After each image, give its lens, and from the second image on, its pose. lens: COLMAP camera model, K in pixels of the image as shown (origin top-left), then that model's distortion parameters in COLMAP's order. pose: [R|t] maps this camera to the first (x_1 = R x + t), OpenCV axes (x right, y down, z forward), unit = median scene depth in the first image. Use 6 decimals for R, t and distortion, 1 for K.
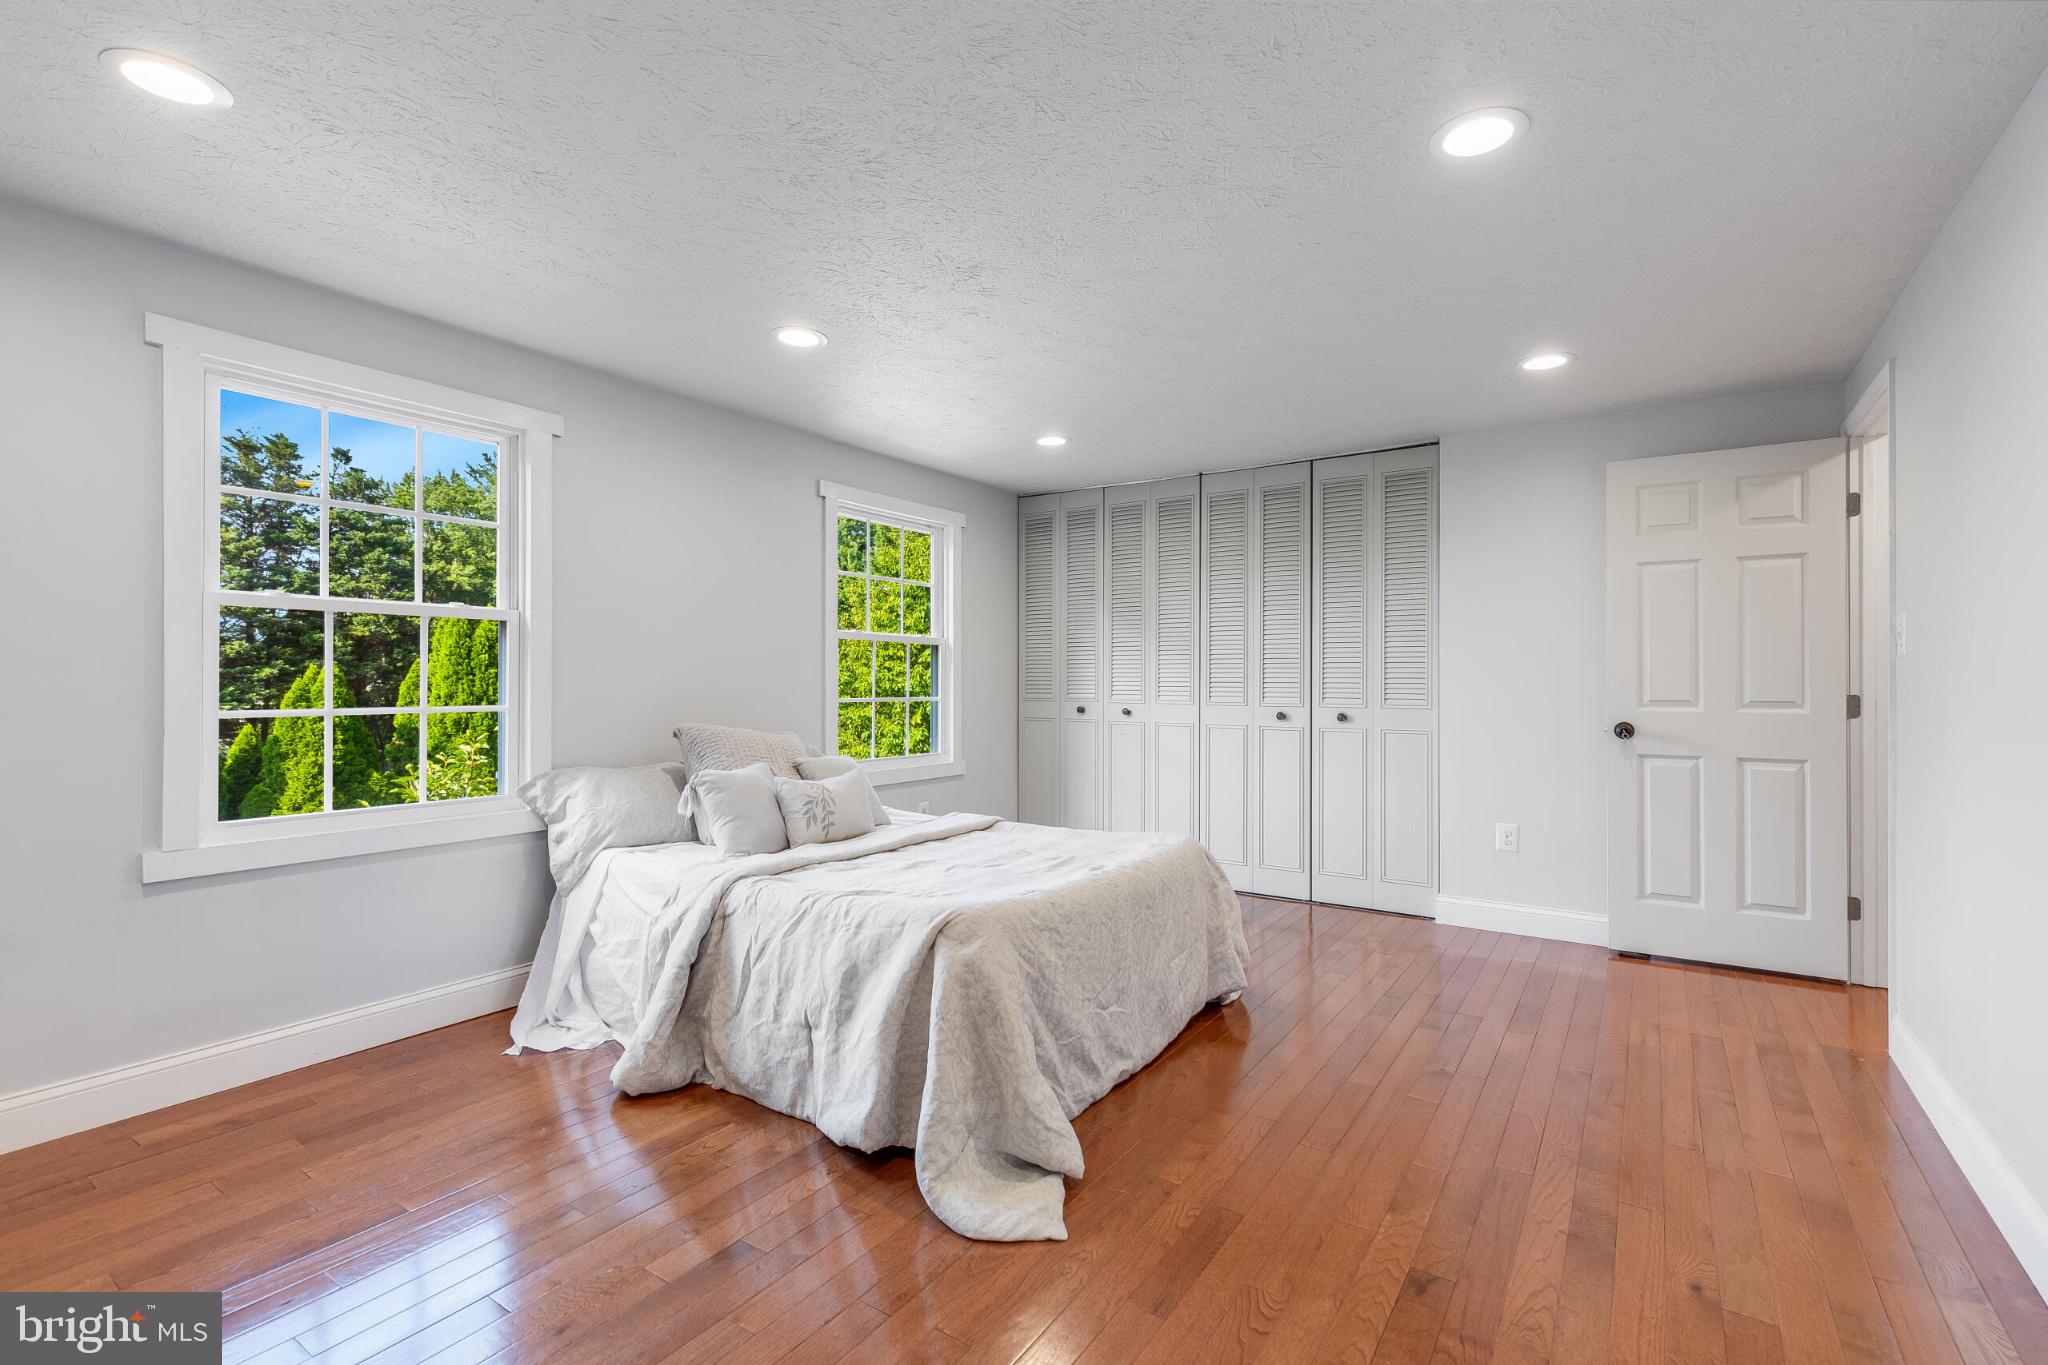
lens RADIAL K [[919.9, 0, 1034.9], [0, 919.9, 681.4], [0, 0, 1]] dist [0.000920, 0.000070]
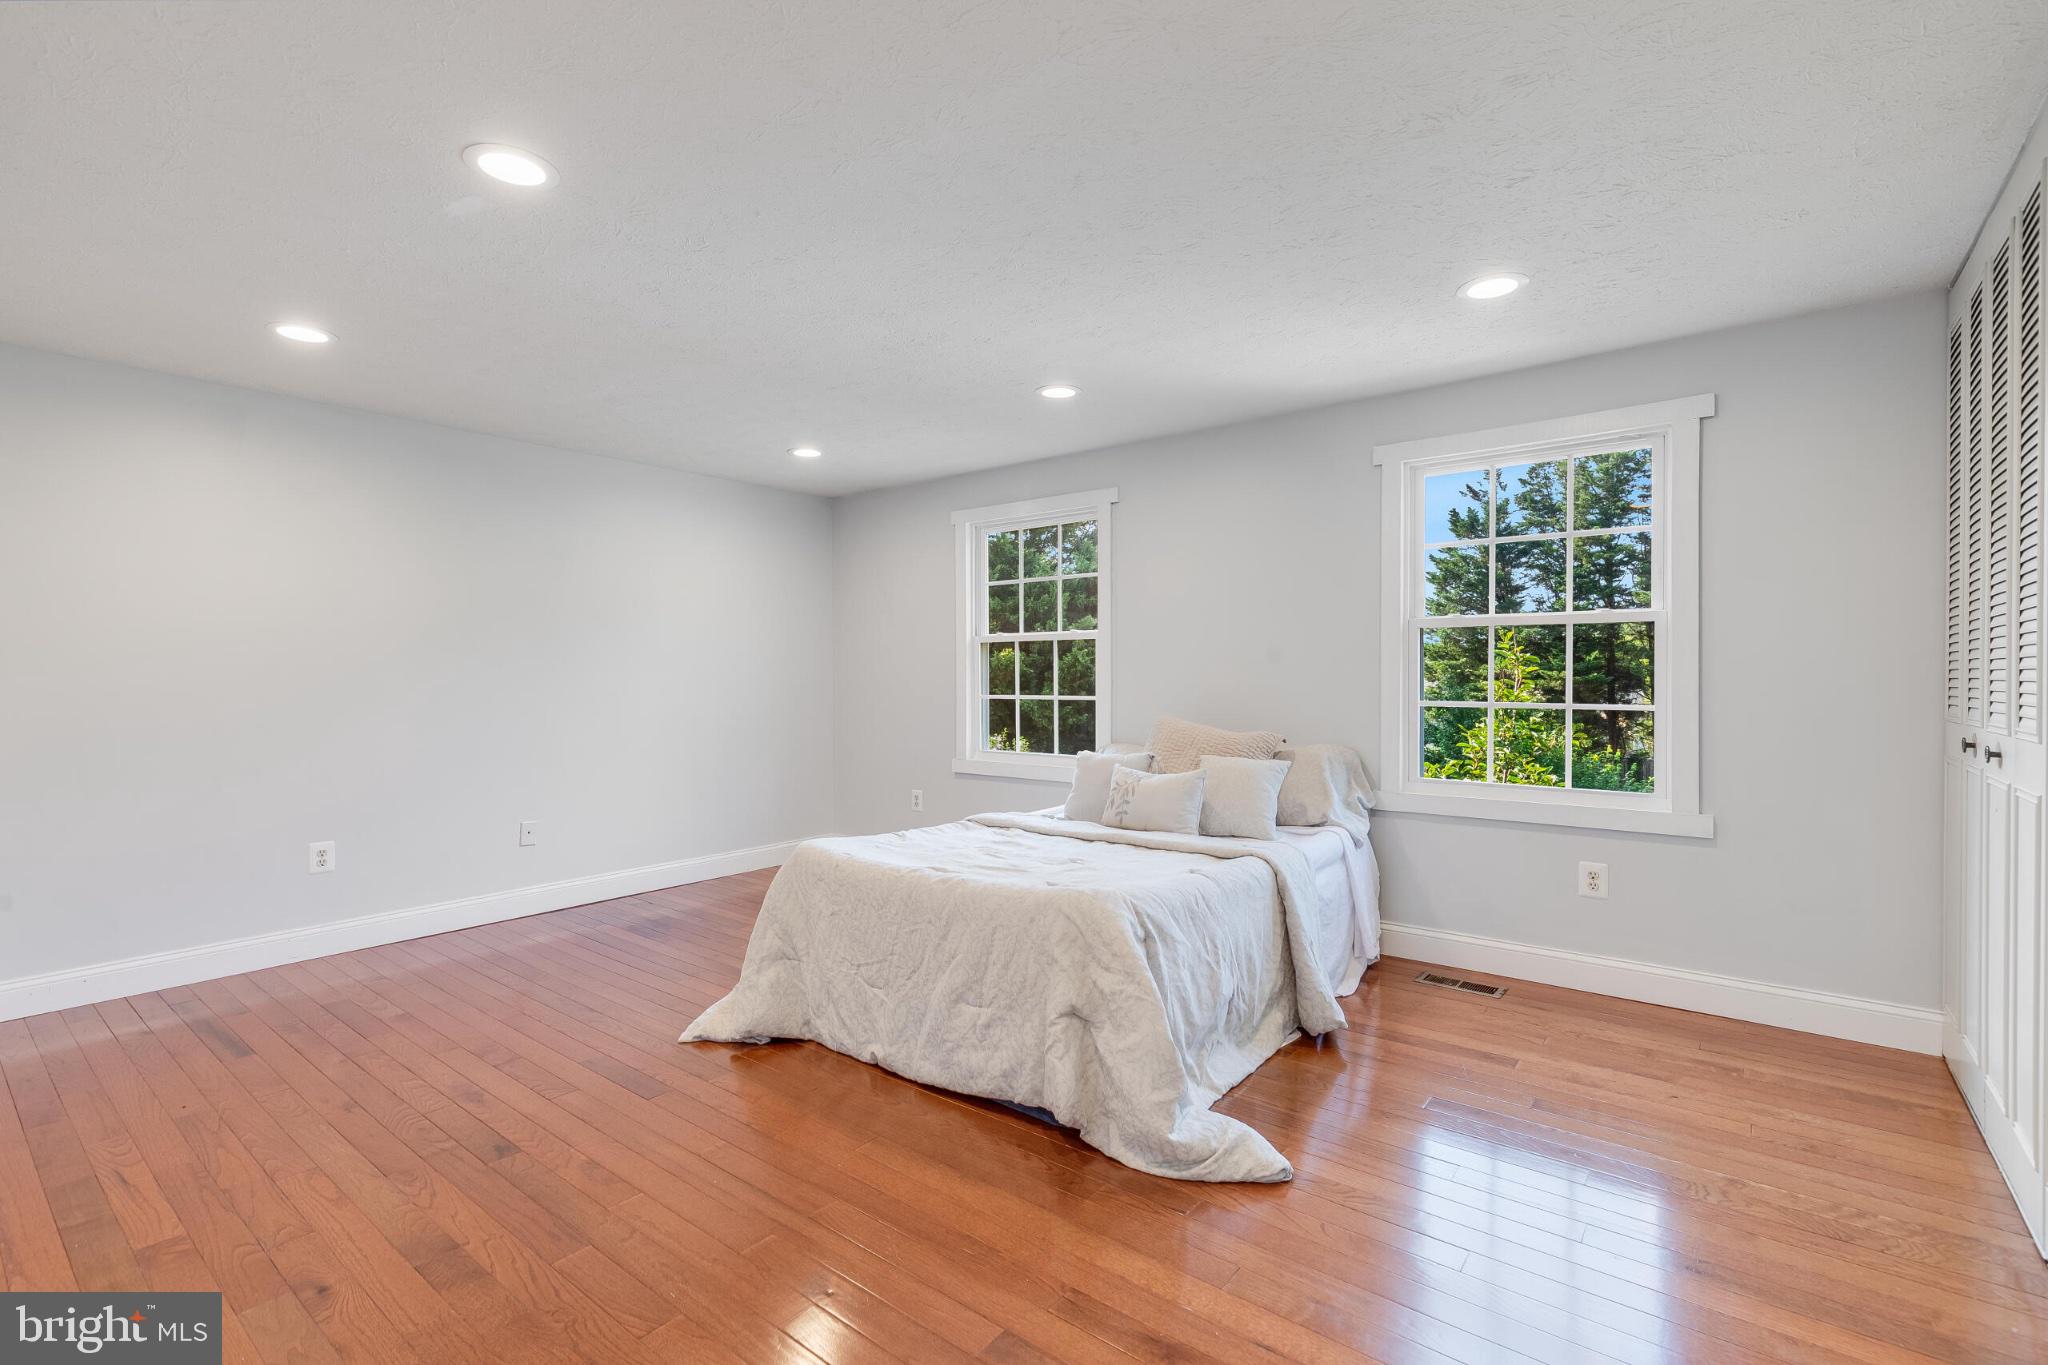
lens RADIAL K [[919.9, 0, 1022.0], [0, 919.9, 688.5], [0, 0, 1]] dist [0.000920, 0.000070]
pose [[-0.075962, 0.010658, -0.997054, 0.986818], [0.004174, 0.999938, 0.010370, -0.002073], [0.997102, -0.003374, -0.076001, 1.096528]]
